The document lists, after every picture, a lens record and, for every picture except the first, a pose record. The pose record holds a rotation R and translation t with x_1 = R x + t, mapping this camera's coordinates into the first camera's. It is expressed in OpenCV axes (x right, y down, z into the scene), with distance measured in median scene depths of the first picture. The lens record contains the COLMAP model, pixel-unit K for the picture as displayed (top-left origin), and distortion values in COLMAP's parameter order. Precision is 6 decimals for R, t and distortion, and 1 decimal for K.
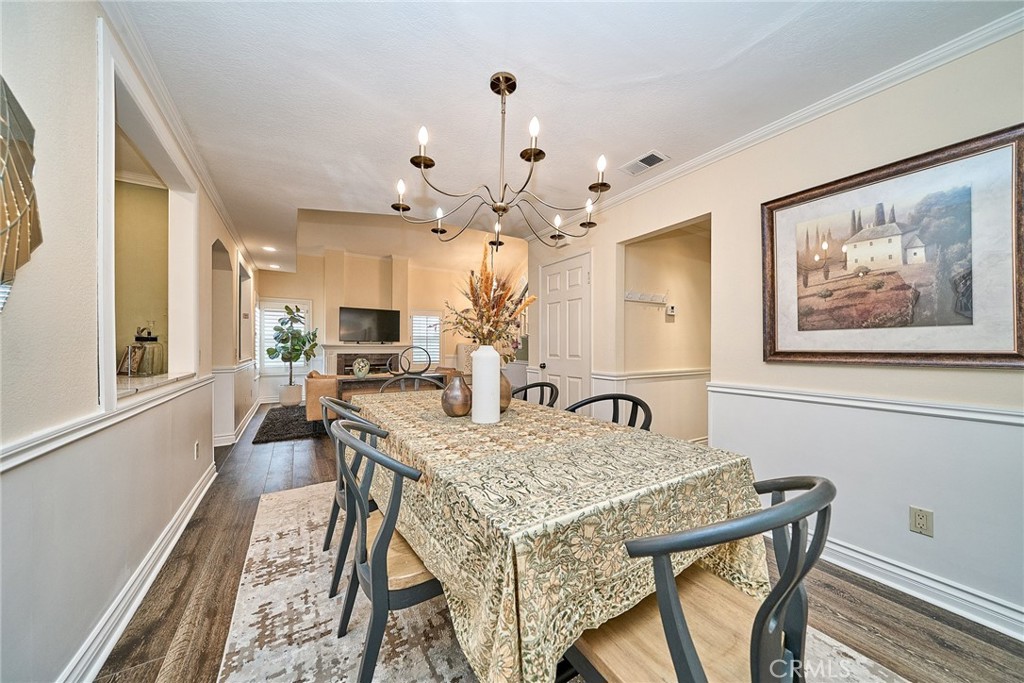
lens RADIAL K [[348.9, 0, 515.7], [0, 348.9, 346.4], [0, 0, 1]] dist [-0.000767, -0.000654]
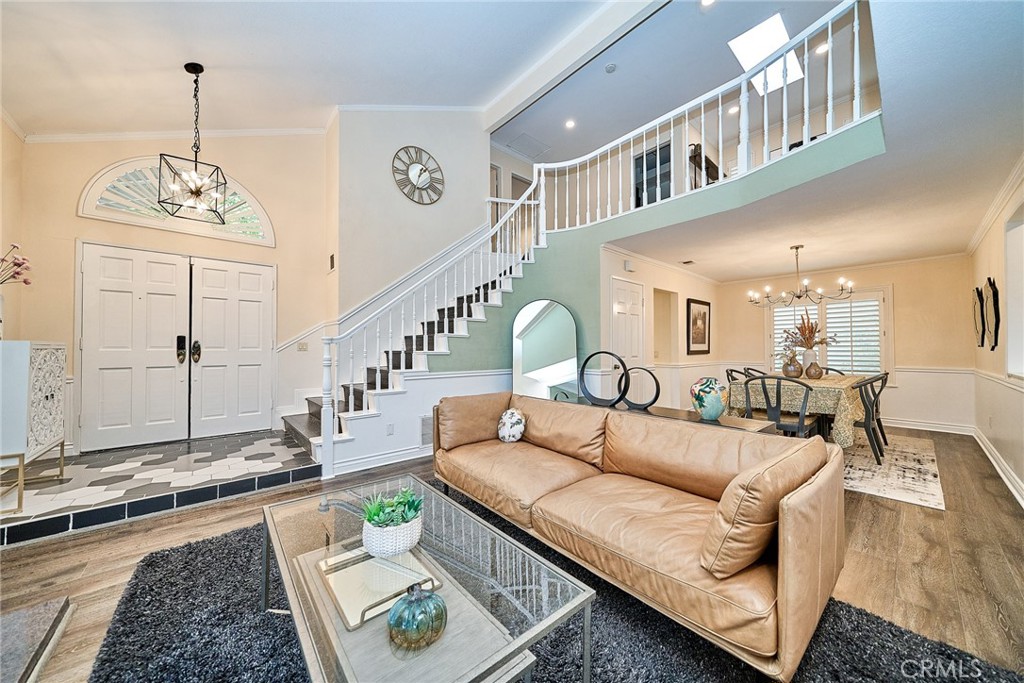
lens RADIAL K [[348.9, 0, 507.8], [0, 348.9, 342.0], [0, 0, 1]] dist [-0.000767, -0.000654]
pose [[-0.139595, 0.018594, 0.990034, -1.966817], [0.002305, 0.999827, -0.018453, -0.010919], [-0.990206, -0.000293, -0.139613, 3.008674]]
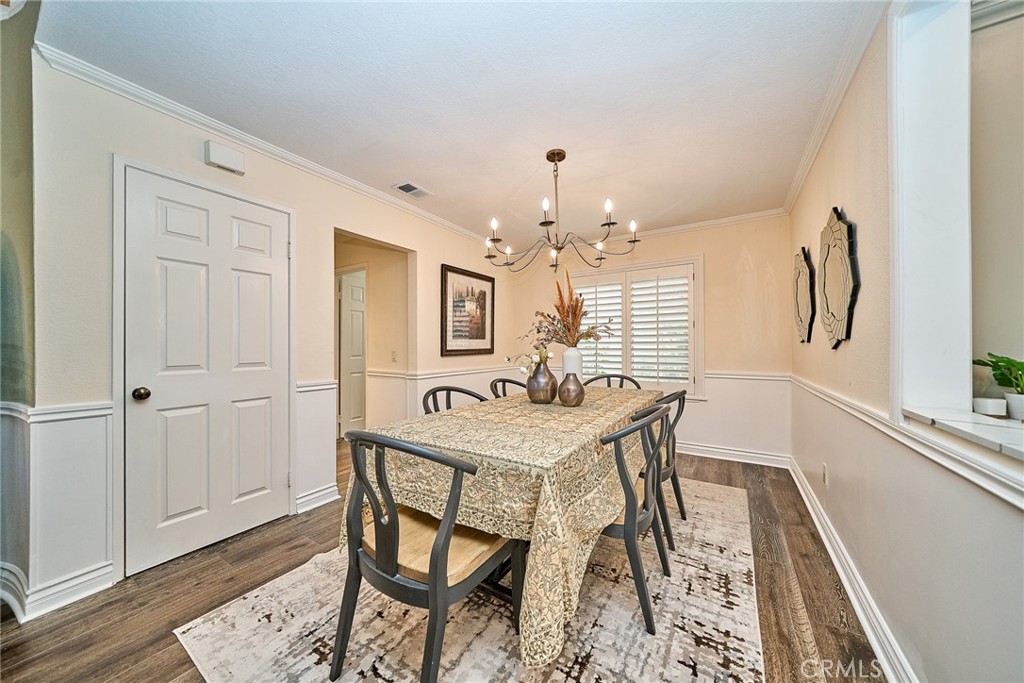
lens RADIAL K [[348.9, 0, 512.8], [0, 348.9, 346.7], [0, 0, 1]] dist [-0.000767, -0.000654]
pose [[-0.431028, 0.000001, 0.902338, -1.042144], [0.004380, 0.999988, 0.002091, -0.005683], [-0.902328, 0.004854, -0.431023, 1.523314]]
